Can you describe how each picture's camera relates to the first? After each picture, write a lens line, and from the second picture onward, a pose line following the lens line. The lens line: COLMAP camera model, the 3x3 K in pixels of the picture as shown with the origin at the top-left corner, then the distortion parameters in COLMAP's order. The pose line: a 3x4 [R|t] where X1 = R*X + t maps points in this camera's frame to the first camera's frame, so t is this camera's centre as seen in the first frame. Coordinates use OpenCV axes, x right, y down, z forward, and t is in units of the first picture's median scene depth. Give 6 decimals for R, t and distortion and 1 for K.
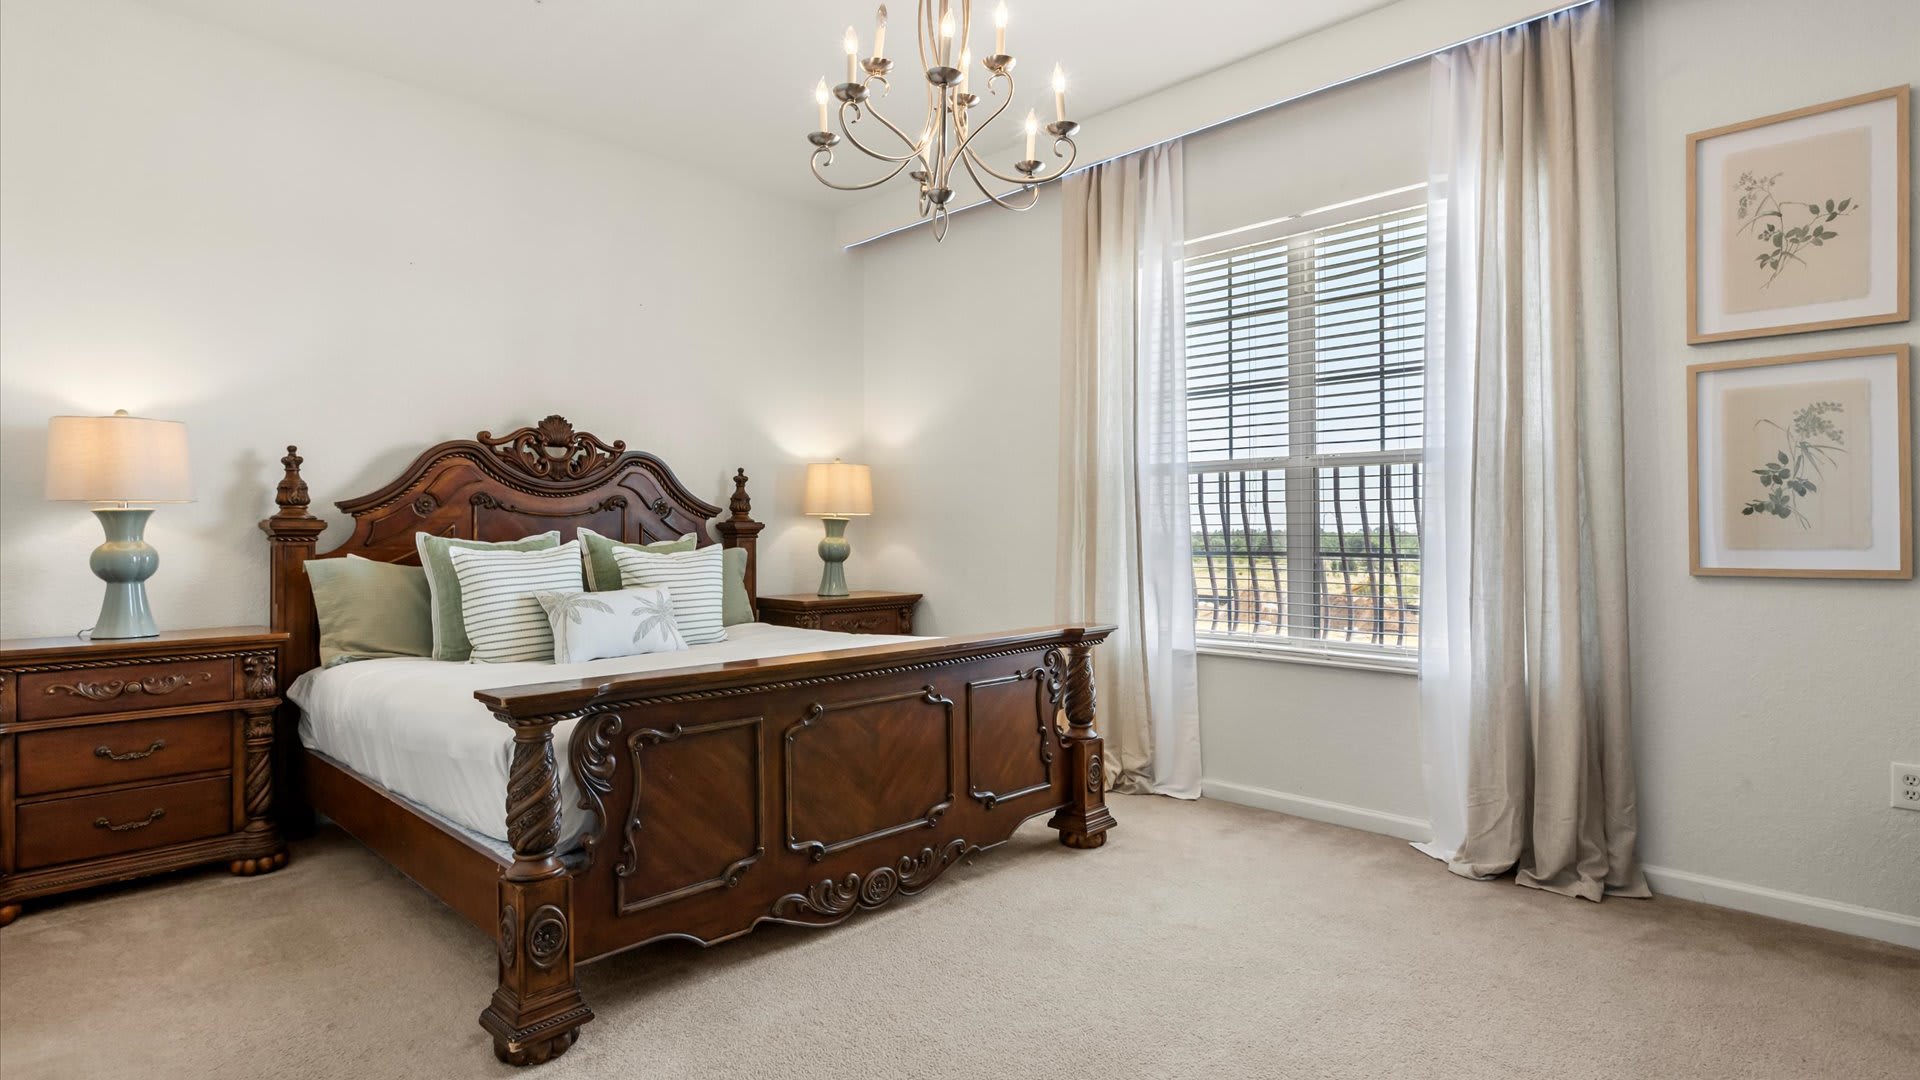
lens RADIAL K [[1005.7, 0, 948.1], [0, 1005.7, 529.4], [0, 0, 1]] dist [-0.002460, -0.000383]
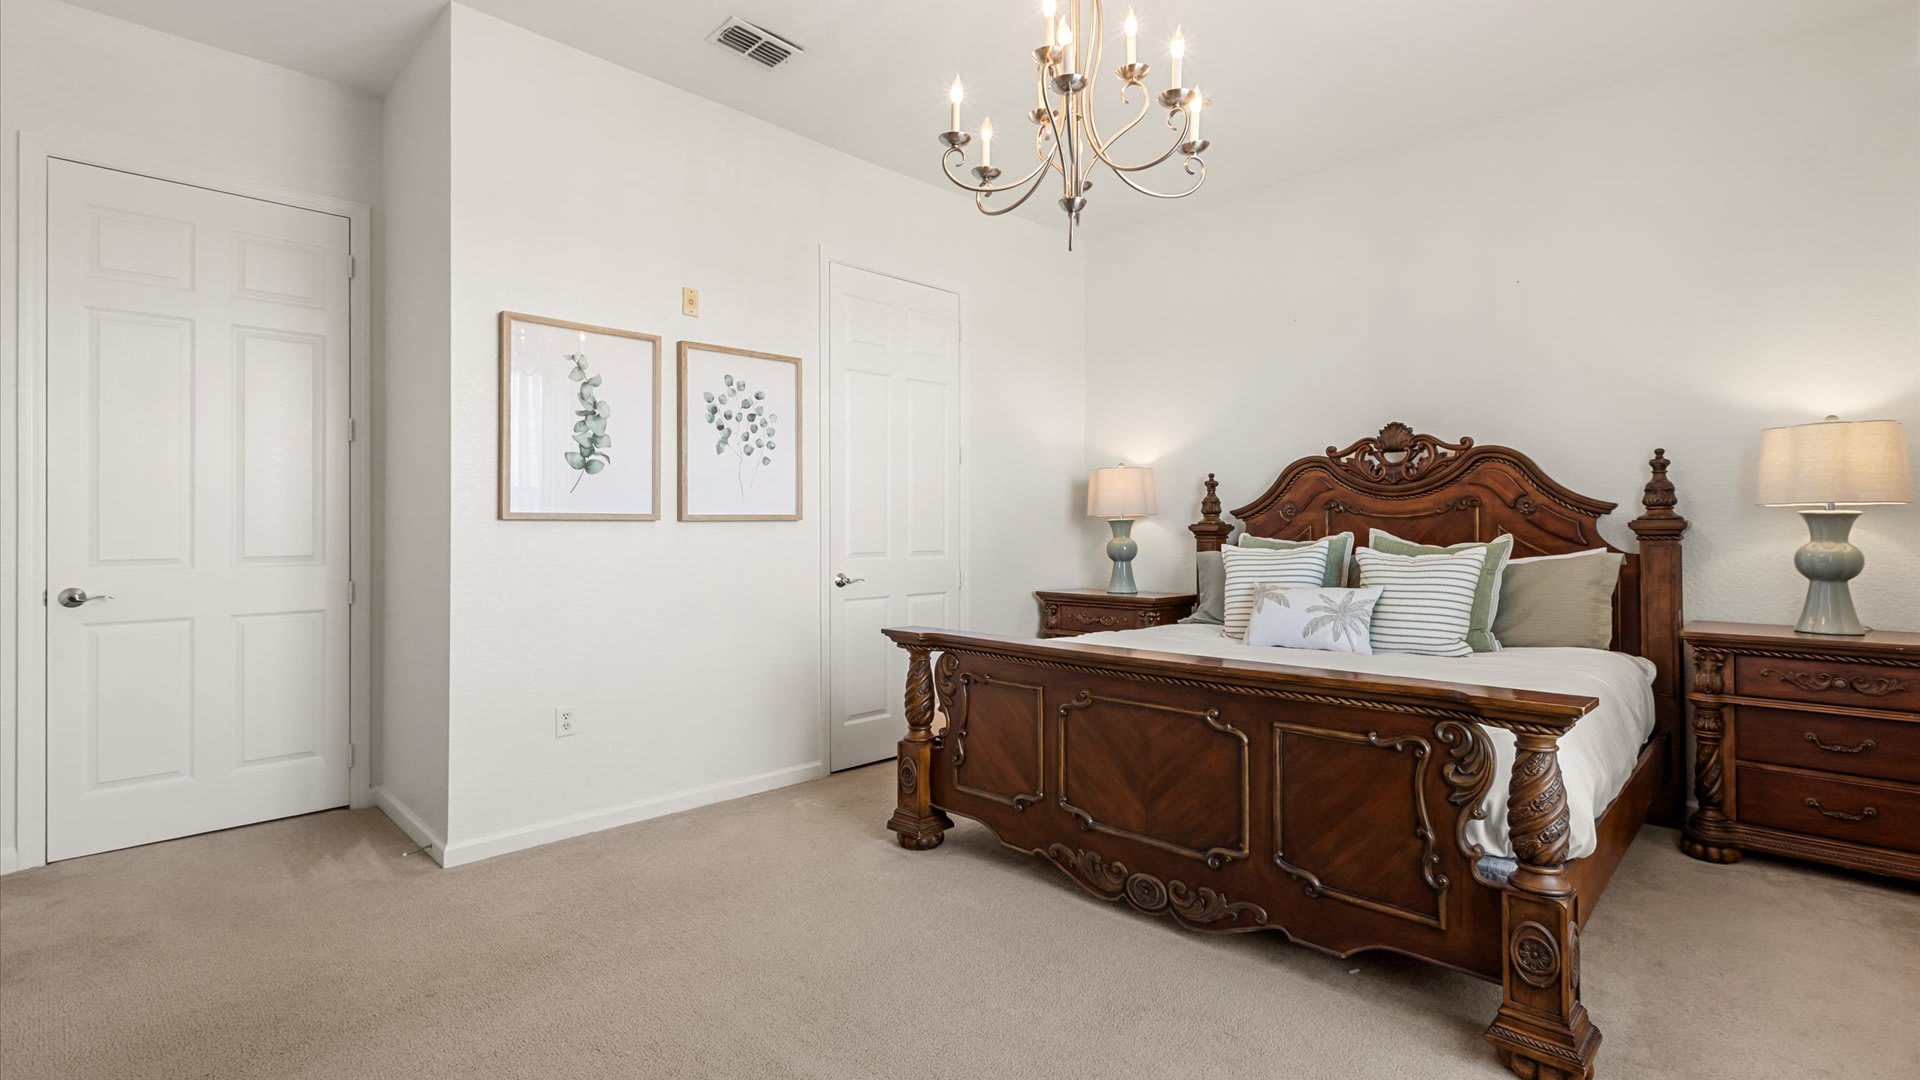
lens RADIAL K [[861.0, 0, 946.0], [0, 861.0, 539.2], [0, 0, 1]] dist [0.003894, 0.000339]
pose [[-0.002161, 0.008701, -0.999960, 0.517125], [0.002940, 0.999958, 0.008695, 0.000004], [0.999993, -0.002921, -0.002186, 0.537524]]
